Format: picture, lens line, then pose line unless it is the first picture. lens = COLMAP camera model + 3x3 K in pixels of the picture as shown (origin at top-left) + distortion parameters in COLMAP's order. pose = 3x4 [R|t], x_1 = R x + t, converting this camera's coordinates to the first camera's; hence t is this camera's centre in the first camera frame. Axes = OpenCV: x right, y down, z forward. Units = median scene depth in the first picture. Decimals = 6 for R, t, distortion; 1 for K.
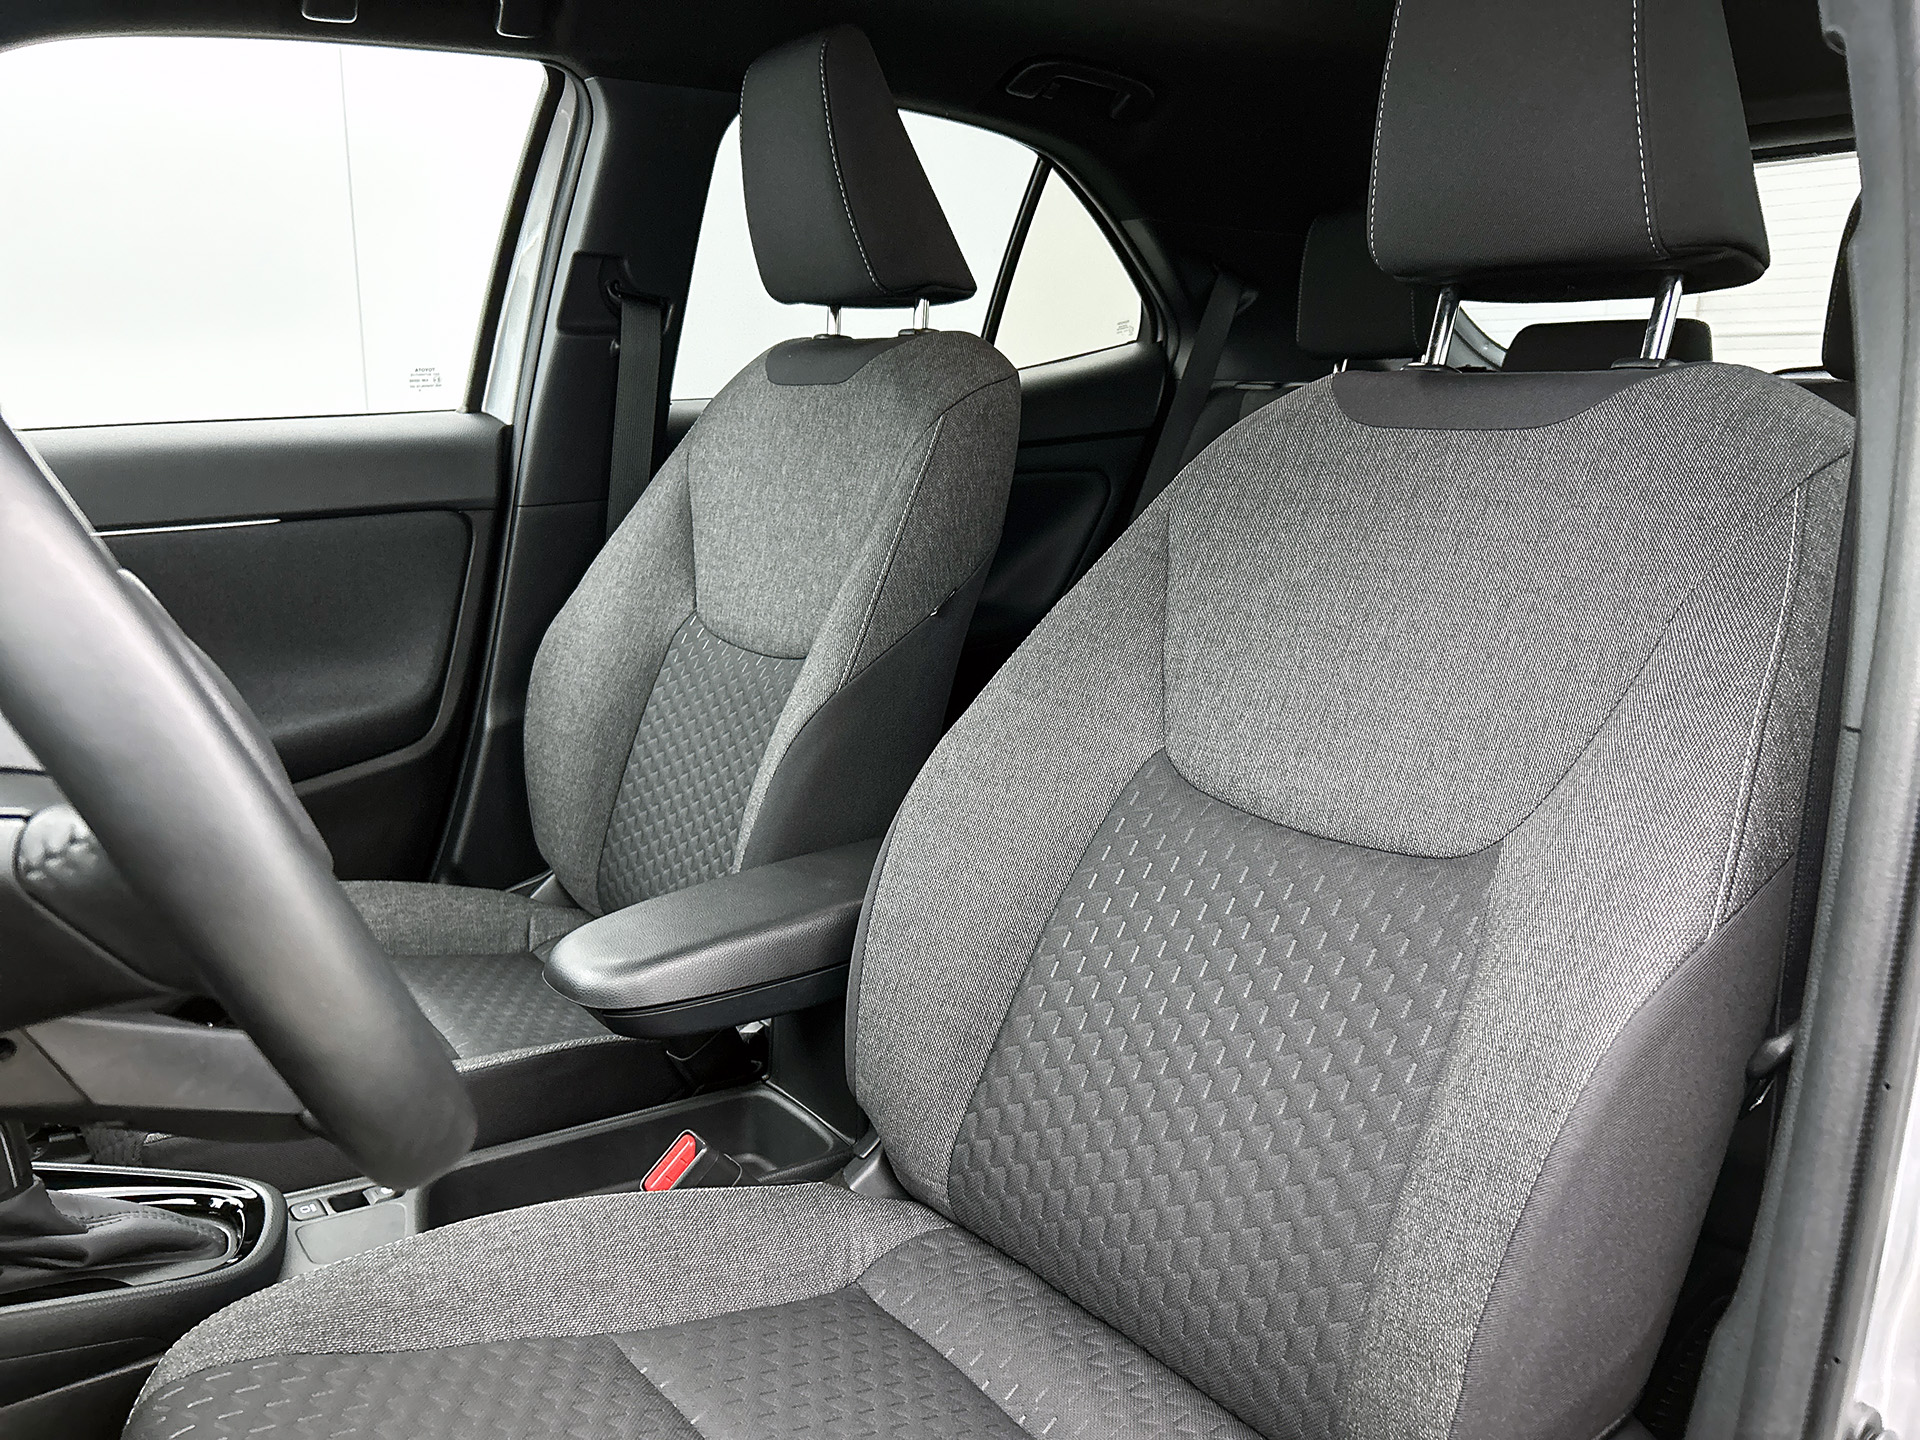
lens RADIAL K [[1453.6, 0, 960.0], [0, 1453.6, 720.0], [0, 0, 1]] dist [0.119864, -0.214445]
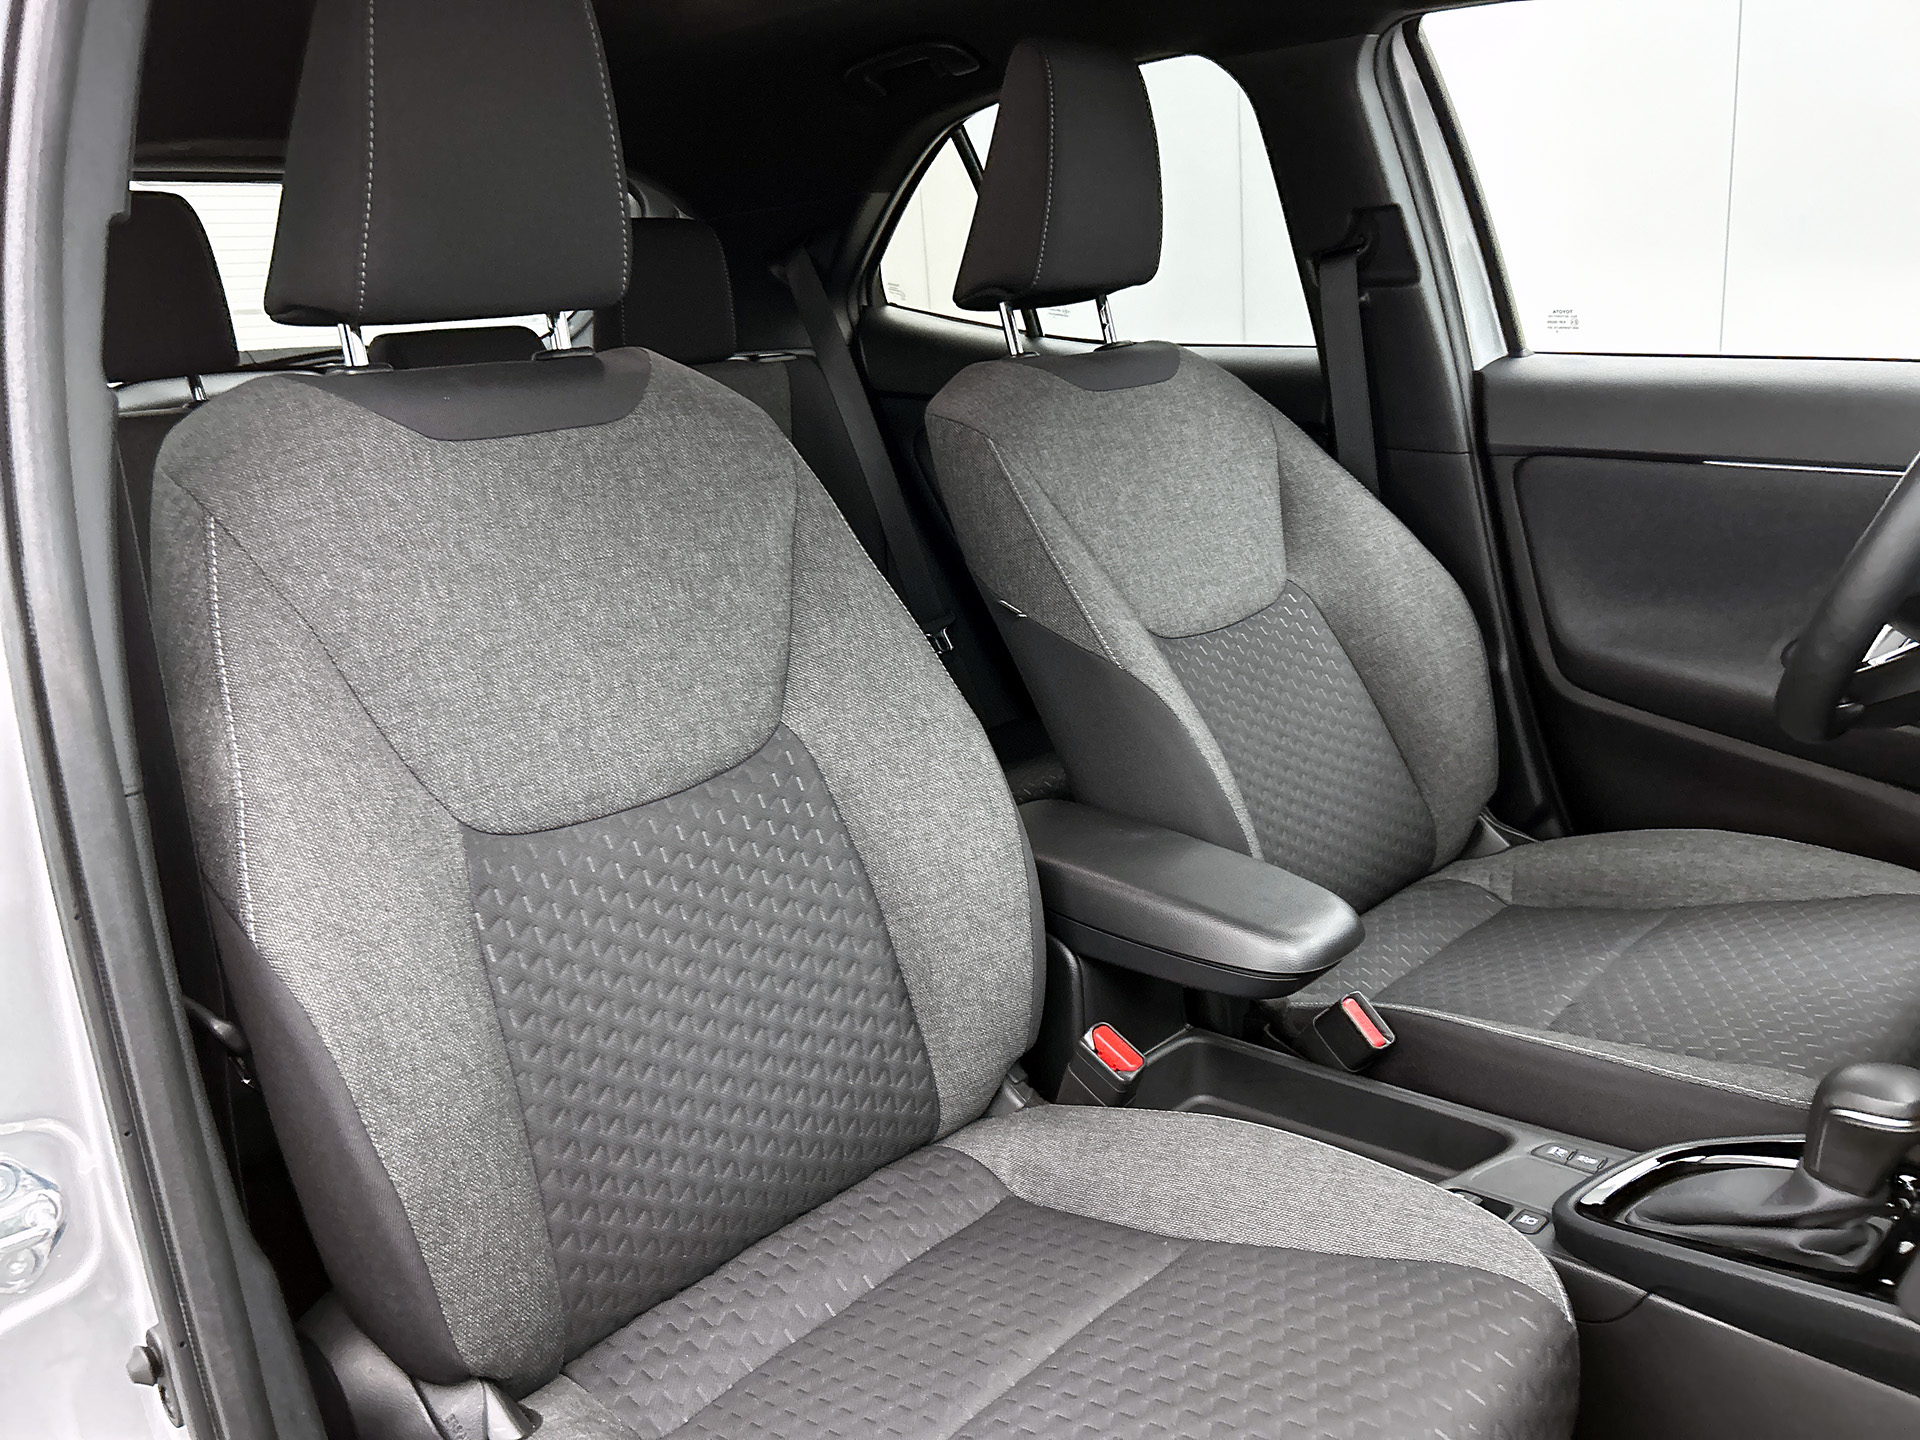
lens RADIAL K [[1453.6, 0, 960.0], [0, 1453.6, 720.0], [0, 0, 1]] dist [0.119864, -0.214445]
pose [[-0.136346, -0.280908, 0.950000, -1.360883], [0.268742, 0.912509, 0.308393, -0.430081], [-0.953513, 0.297353, -0.048925, 1.425421]]
